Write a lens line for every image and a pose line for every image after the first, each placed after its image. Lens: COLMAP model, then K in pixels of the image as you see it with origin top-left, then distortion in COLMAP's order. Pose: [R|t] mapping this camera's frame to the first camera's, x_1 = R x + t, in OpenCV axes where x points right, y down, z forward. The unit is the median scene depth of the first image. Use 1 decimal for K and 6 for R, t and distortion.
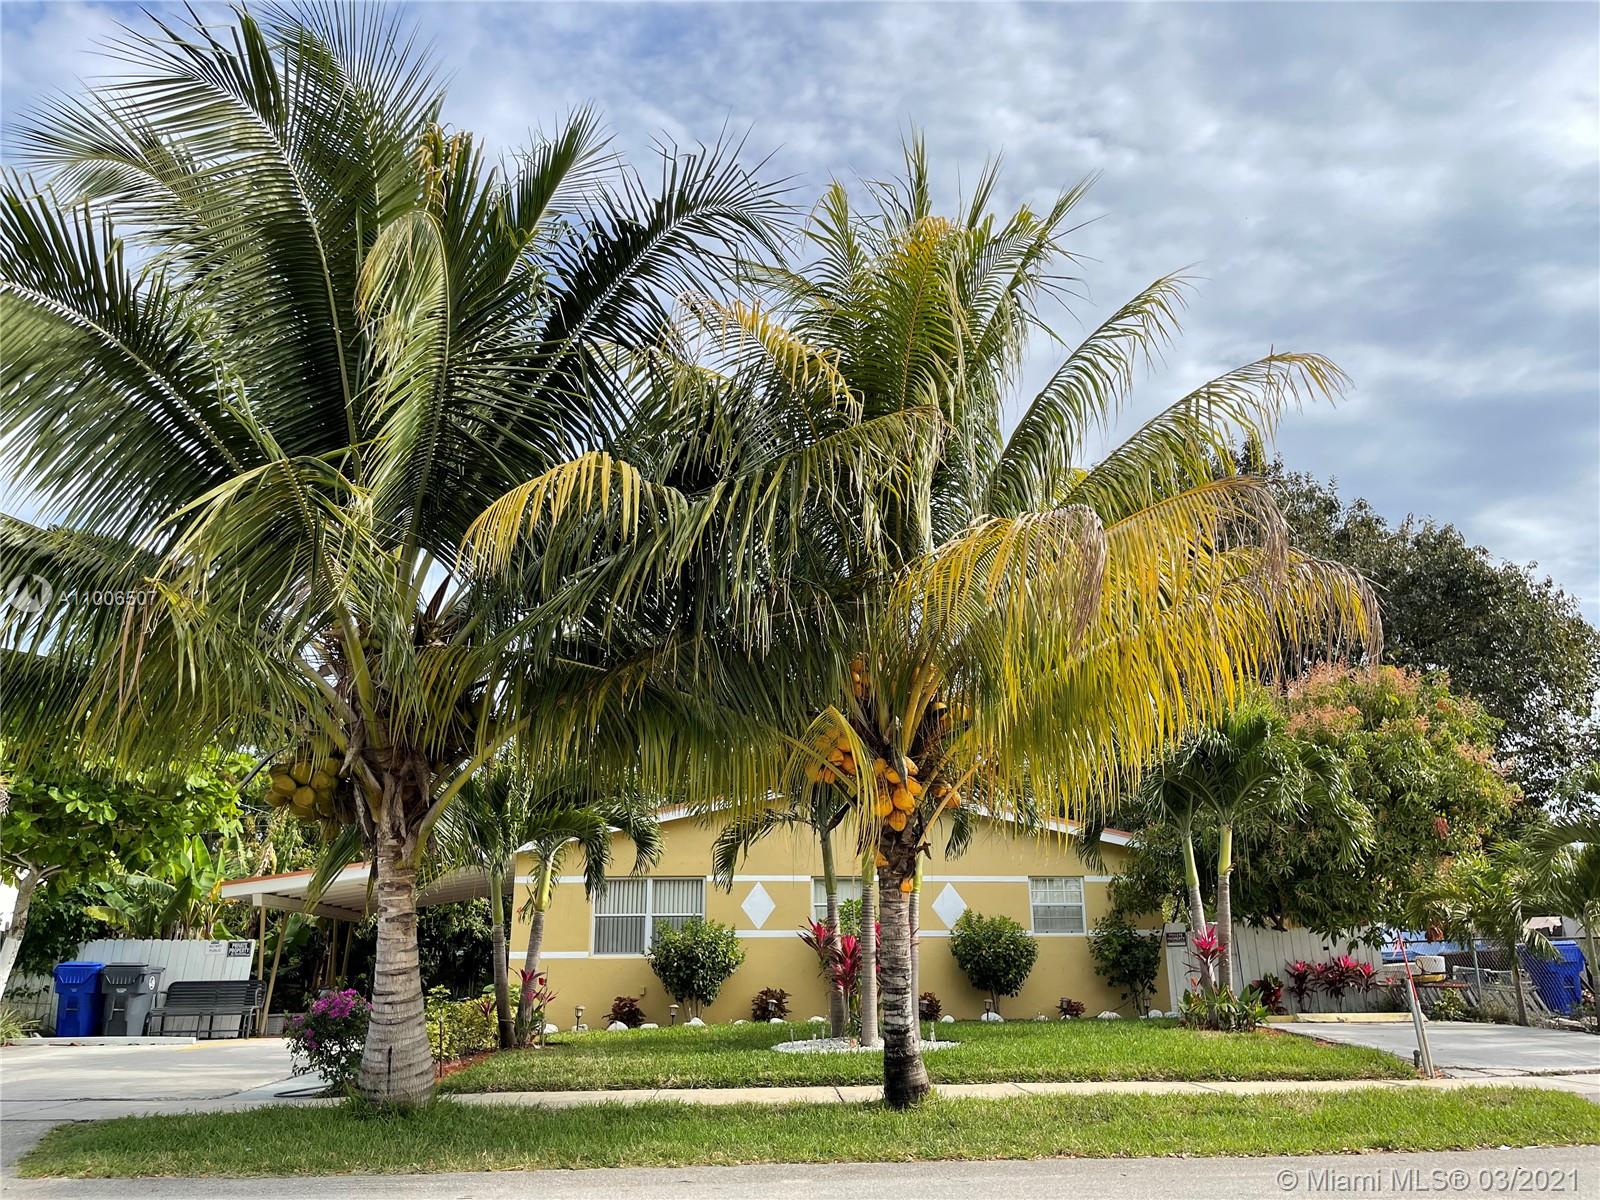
lens RADIAL K [[1208.8, 0, 808.2], [0, 1208.8, 604.8], [0, 0, 1]] dist [0.057676, -0.077447]
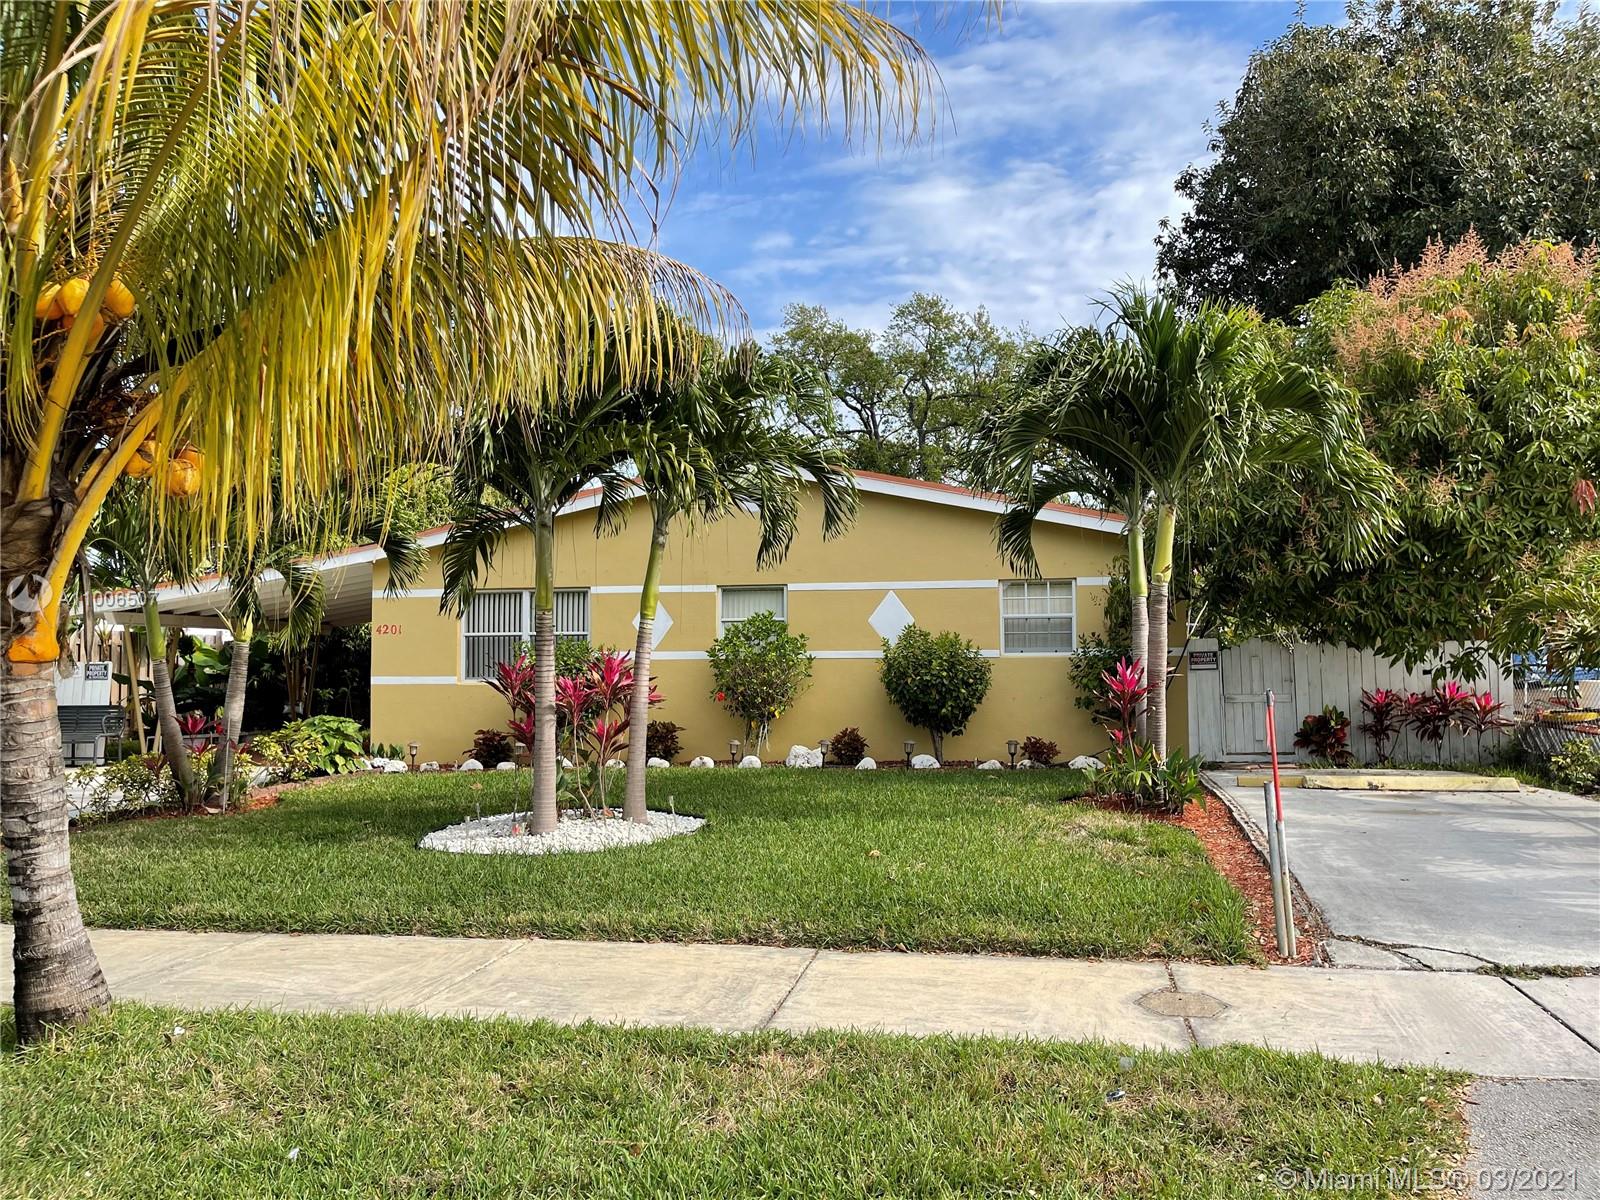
lens RADIAL K [[1208.8, 0, 803.9], [0, 1208.8, 602.6], [0, 0, 1]] dist [0.057676, -0.077447]
pose [[0.972824, -0.011421, -0.231264, 0.316887], [0.068242, 0.968561, 0.239231, 0.068205], [0.221261, -0.248512, 0.943019, 0.360157]]
